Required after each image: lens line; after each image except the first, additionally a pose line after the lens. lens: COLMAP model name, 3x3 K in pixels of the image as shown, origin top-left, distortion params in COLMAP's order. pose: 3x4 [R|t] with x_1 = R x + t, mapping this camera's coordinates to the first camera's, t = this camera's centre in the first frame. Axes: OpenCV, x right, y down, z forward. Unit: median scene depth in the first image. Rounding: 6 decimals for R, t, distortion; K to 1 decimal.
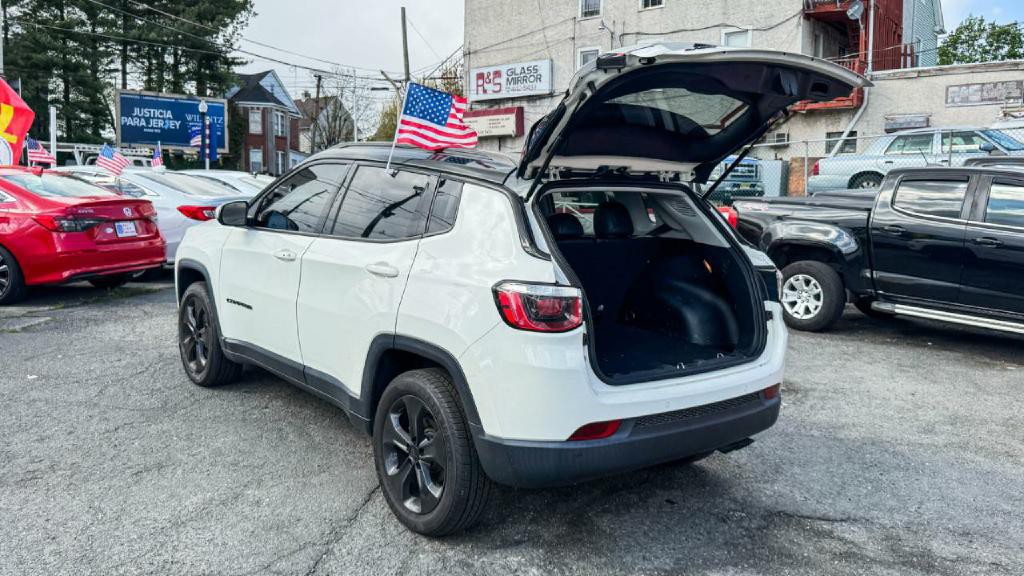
lens RADIAL K [[855.0, 0, 513.2], [0, 855.0, 269.4], [0, 0, 1]] dist [0.031176, -0.034083]
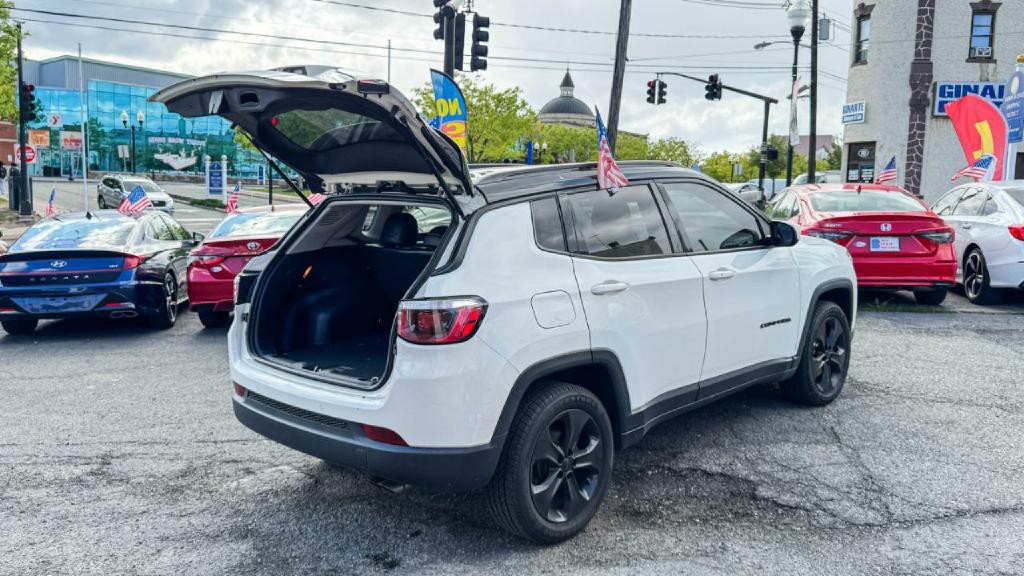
lens RADIAL K [[855.0, 0, 511.3], [0, 855.0, 272.7], [0, 0, 1]] dist [0.031176, -0.034083]
pose [[0.123263, 0.082228, -0.988961, 0.553205], [-0.098534, 0.992651, 0.070254, -0.045393], [0.987470, 0.088787, 0.130459, 0.476739]]
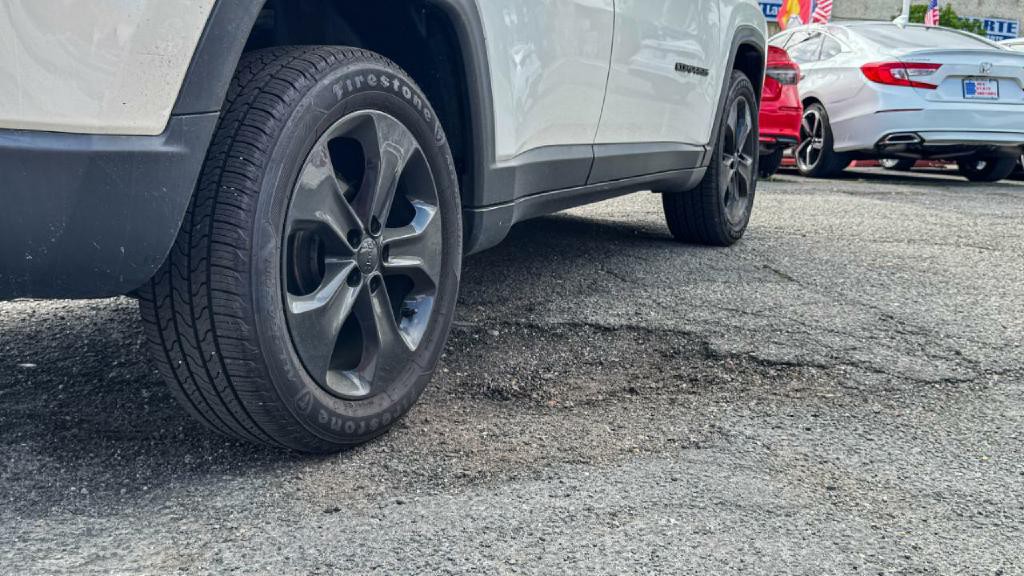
lens RADIAL K [[1037.8, 0, 516.9], [0, 1037.8, 277.5], [0, 0, 1]] dist [0.145330, 0.000000]
pose [[0.436580, 0.118499, -0.891827, 0.323672], [-0.108697, 0.990974, 0.078462, 0.070108], [0.893075, 0.062684, 0.445520, 0.504959]]
